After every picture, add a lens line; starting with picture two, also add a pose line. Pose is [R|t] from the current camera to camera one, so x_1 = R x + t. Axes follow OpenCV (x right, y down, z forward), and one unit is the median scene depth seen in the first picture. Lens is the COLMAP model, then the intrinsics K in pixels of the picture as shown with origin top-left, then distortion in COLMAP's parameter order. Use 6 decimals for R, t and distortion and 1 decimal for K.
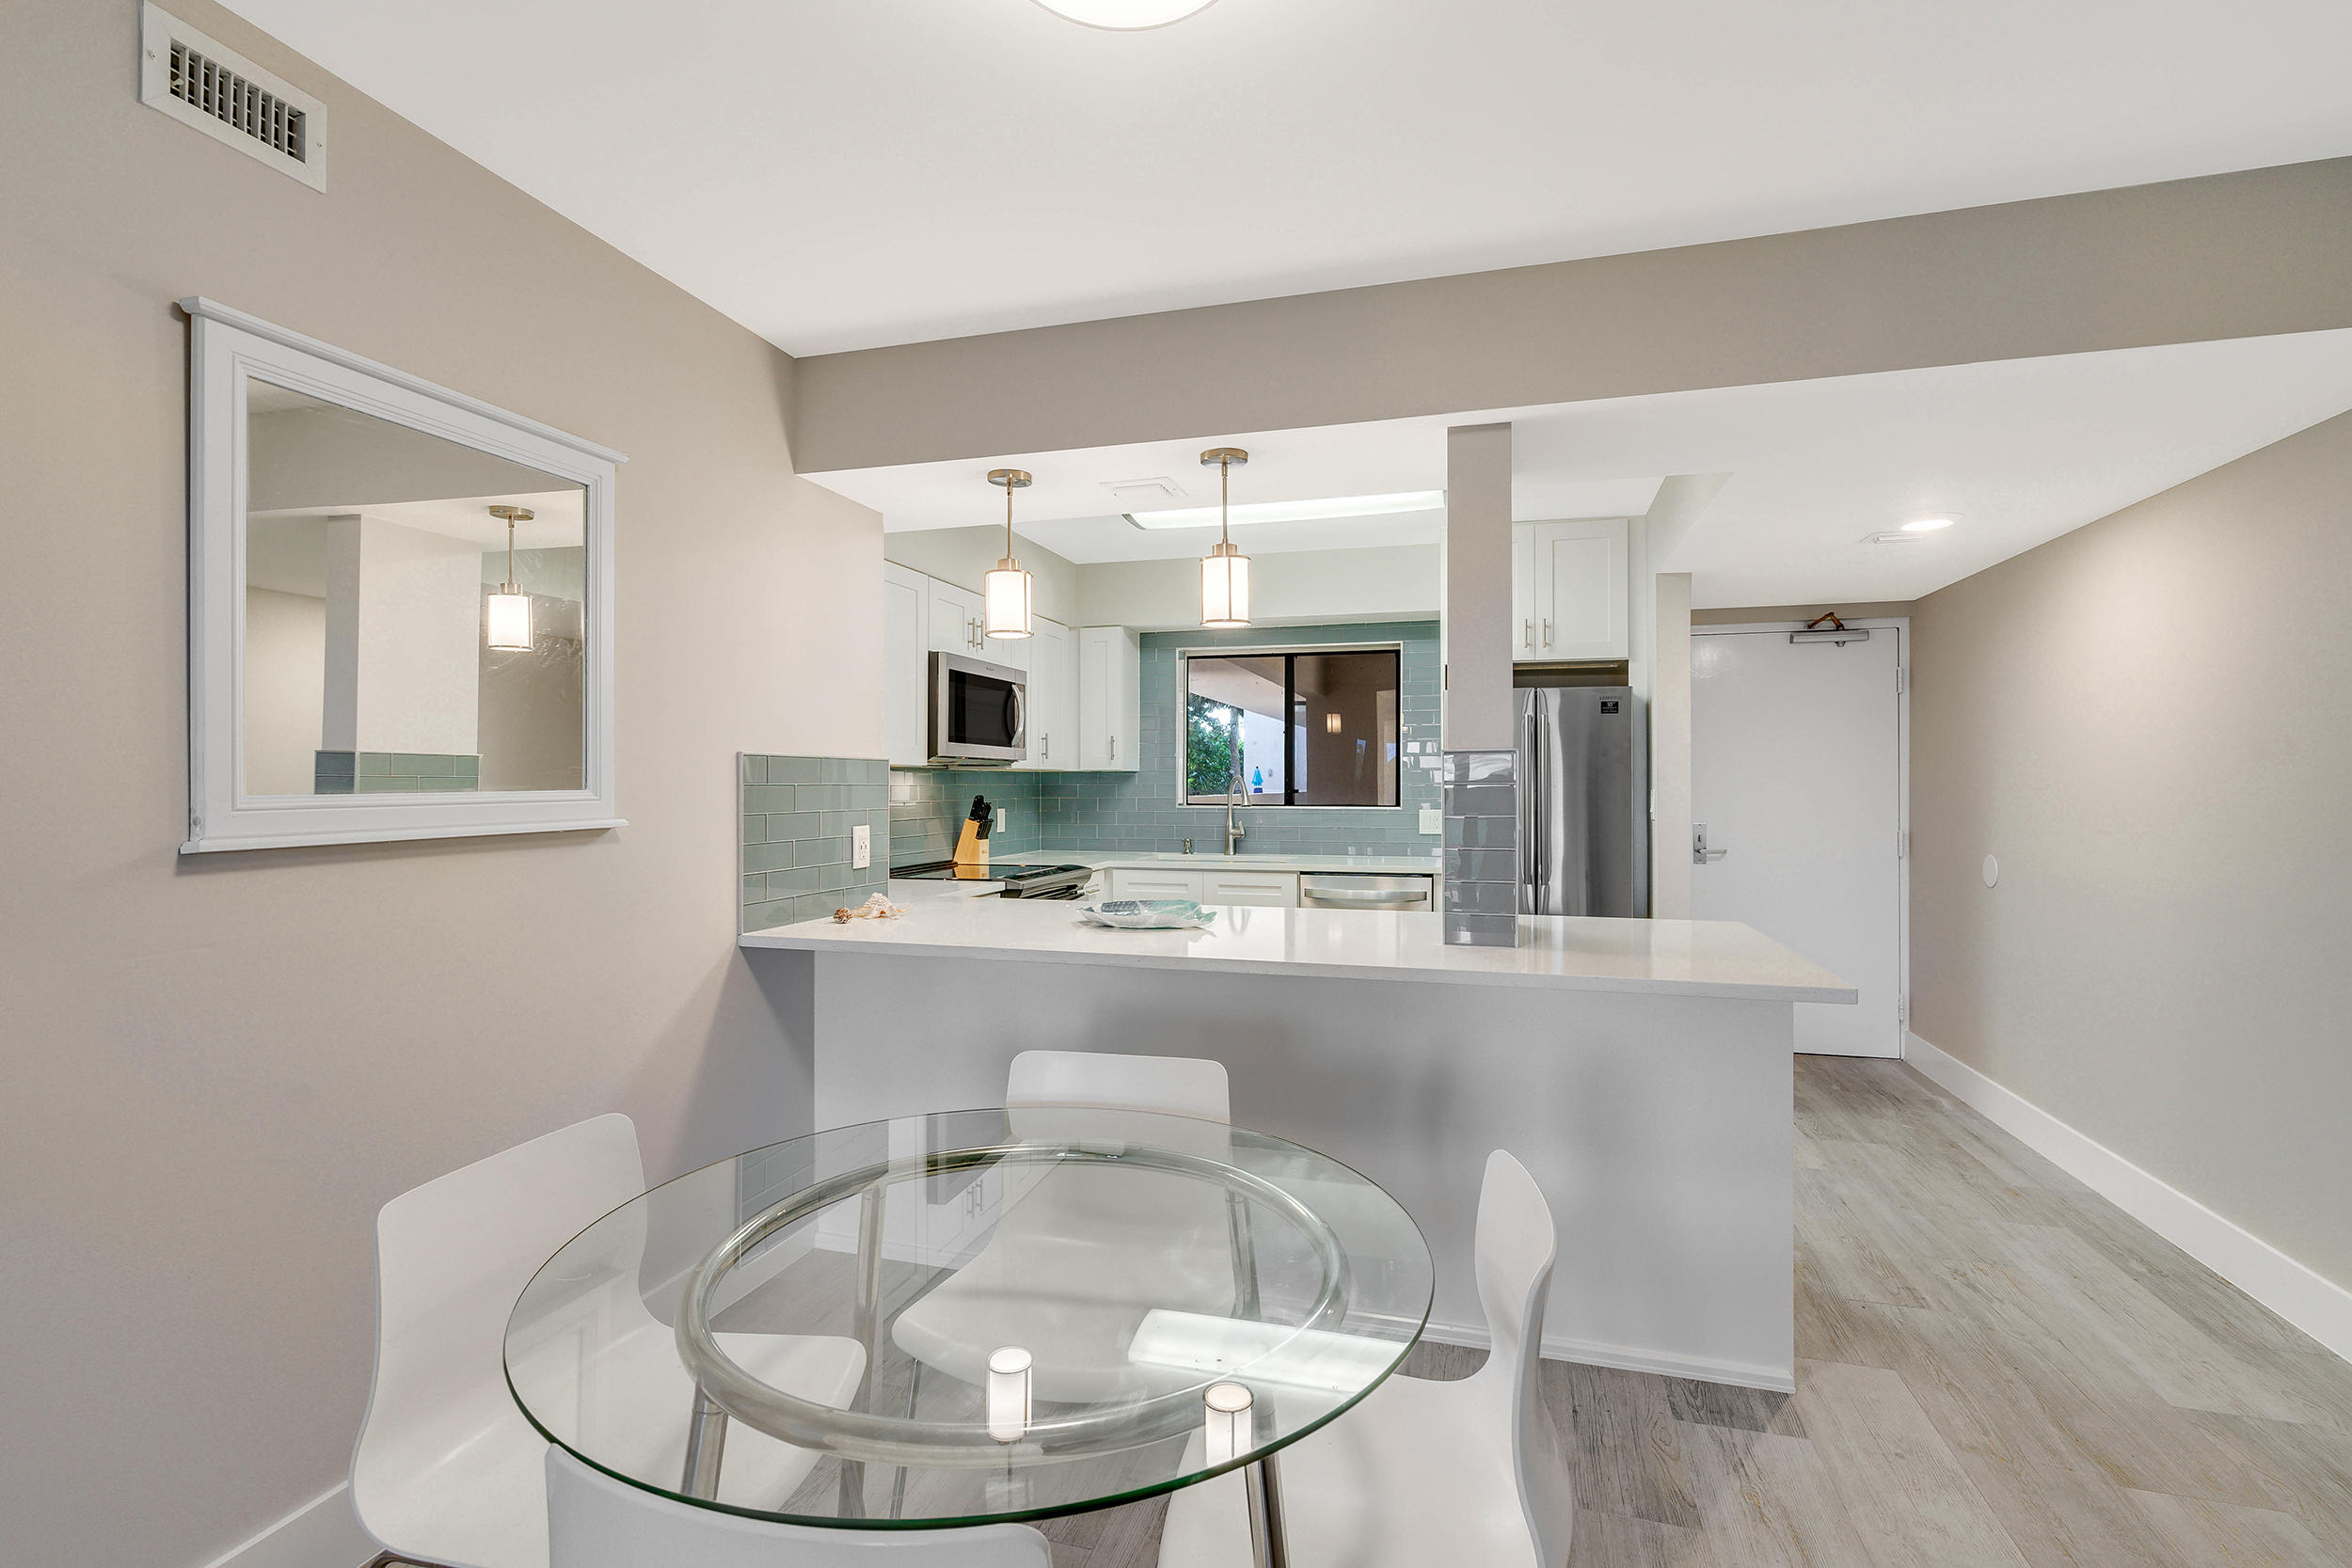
lens RADIAL K [[1062.9, 0, 1176.0], [0, 1062.9, 784.0], [0, 0, 1]] dist [0.001585, -0.000197]
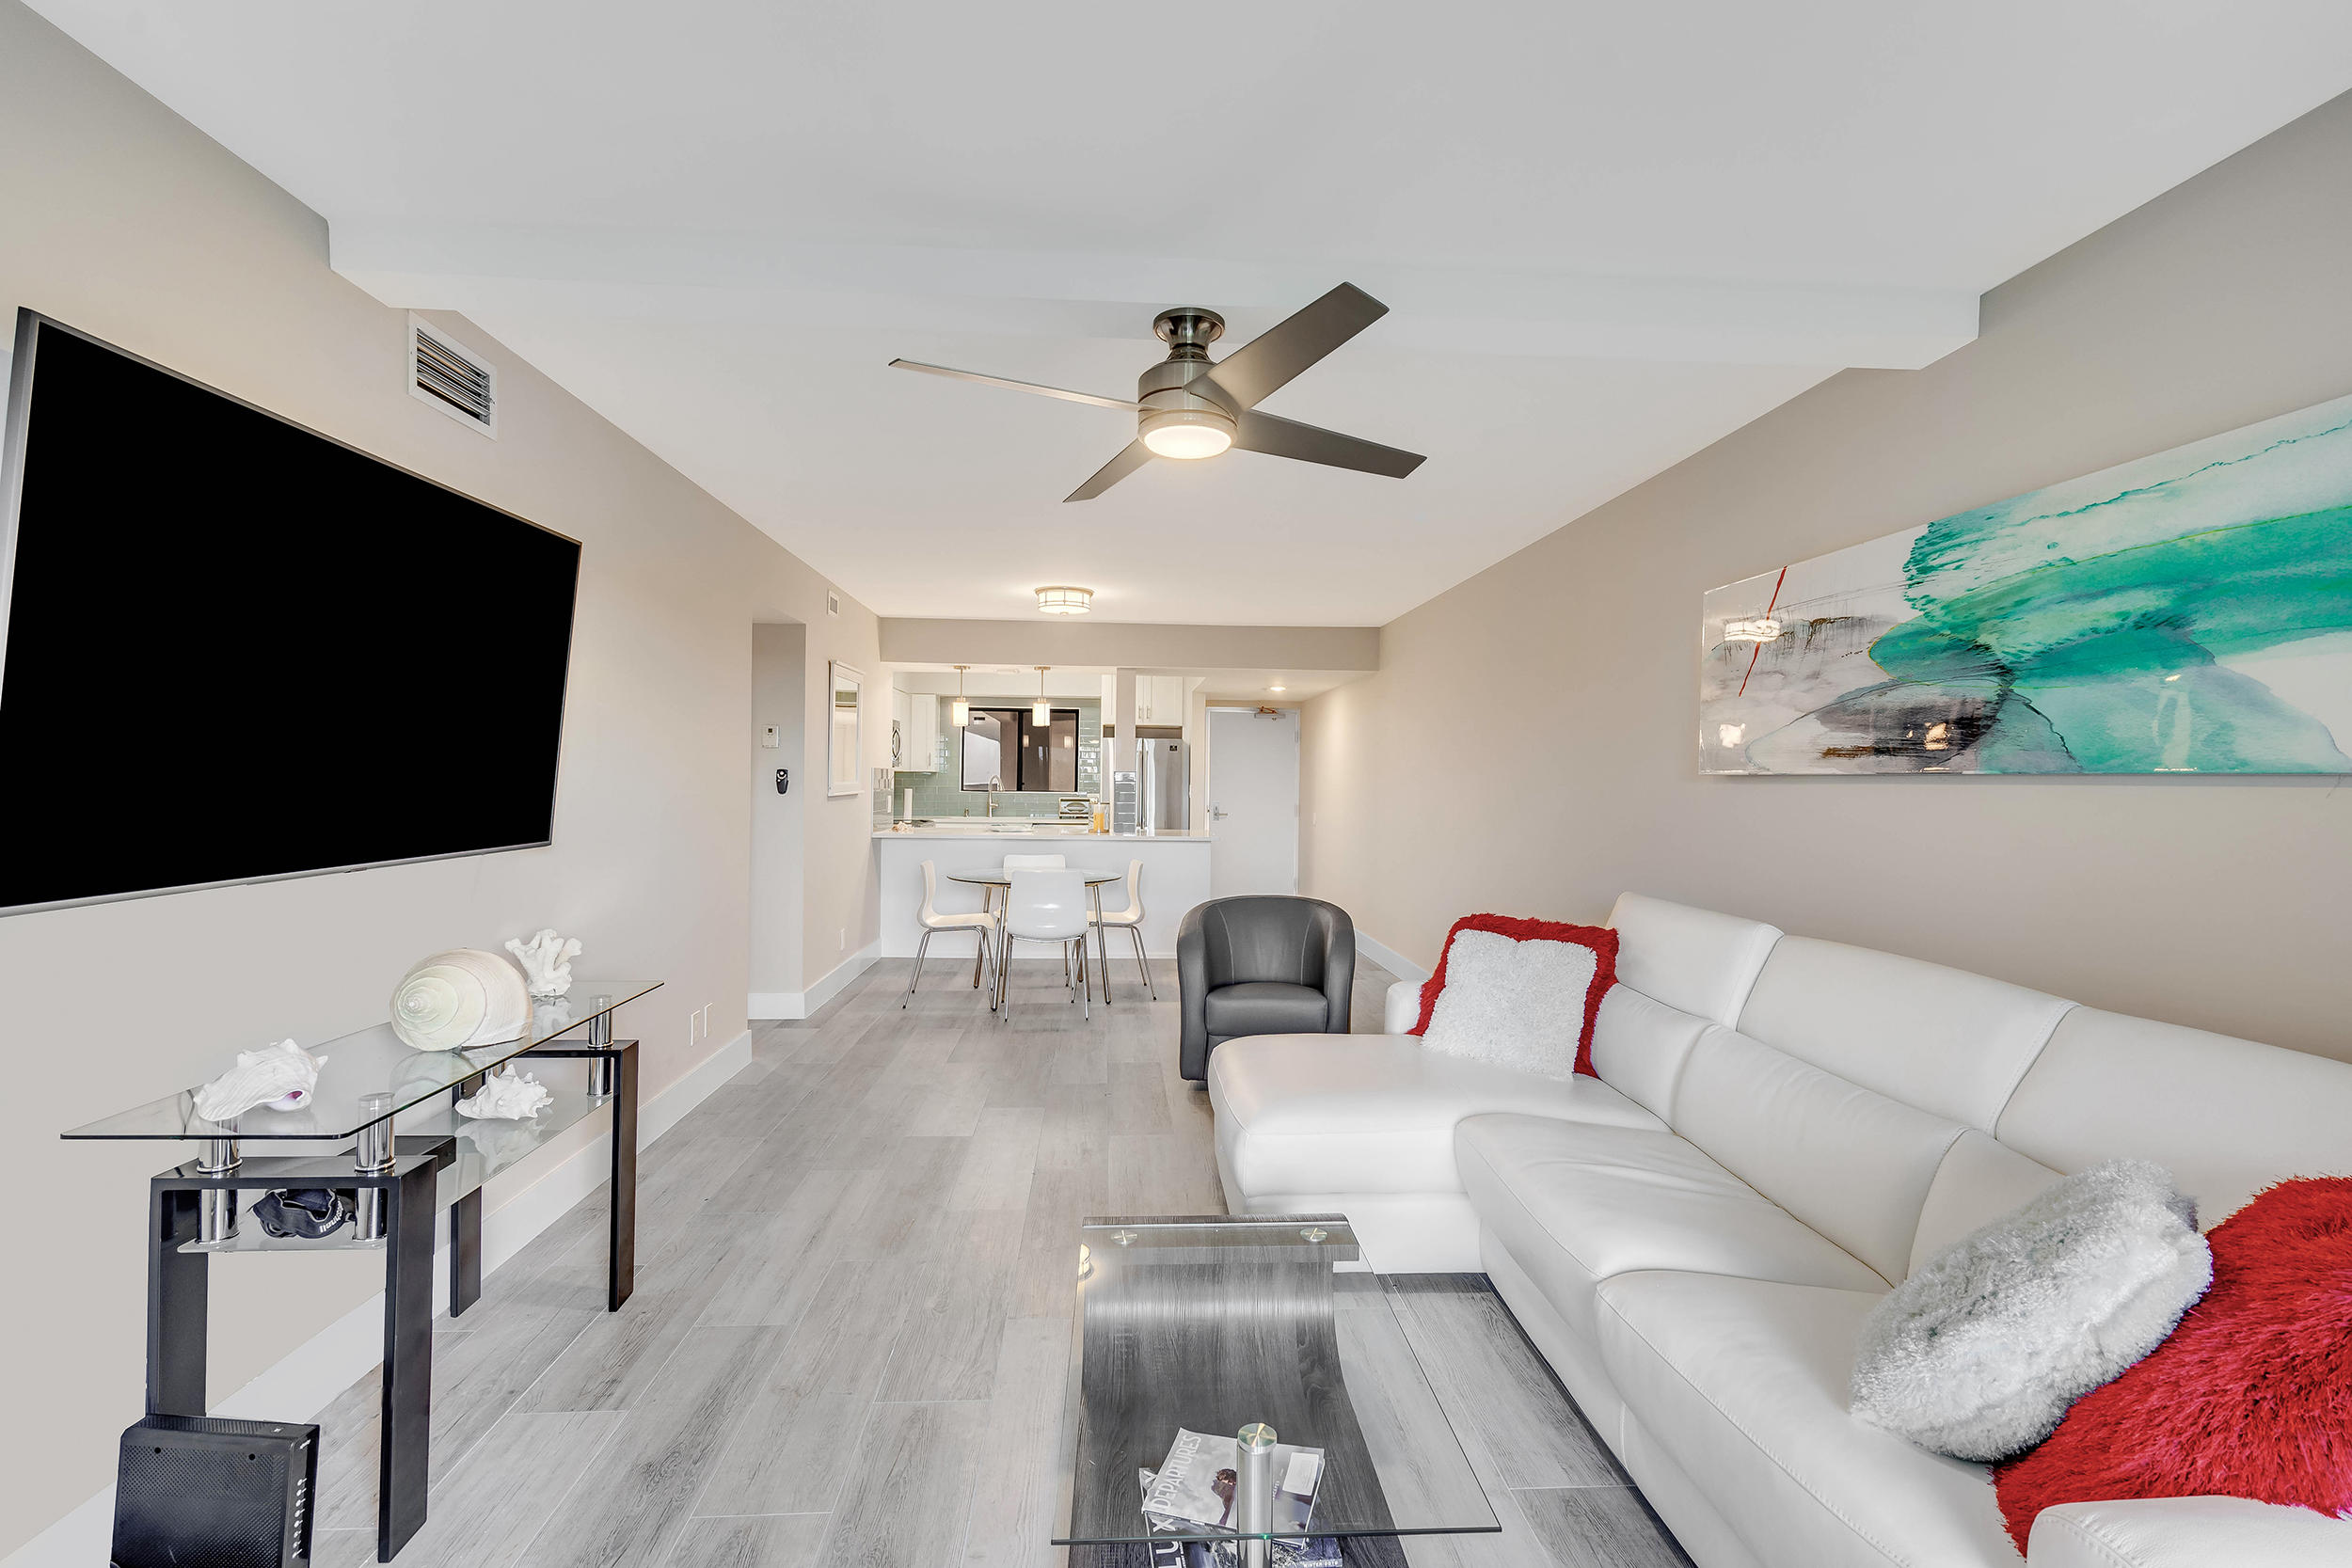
lens RADIAL K [[1062.9, 0, 1176.0], [0, 1062.9, 784.0], [0, 0, 1]] dist [0.001585, -0.000197]
pose [[0.936758, 0.008851, 0.349865, -0.371722], [-0.010762, 0.999936, 0.003518, -0.003138], [-0.349811, -0.007061, 0.936794, -1.097442]]
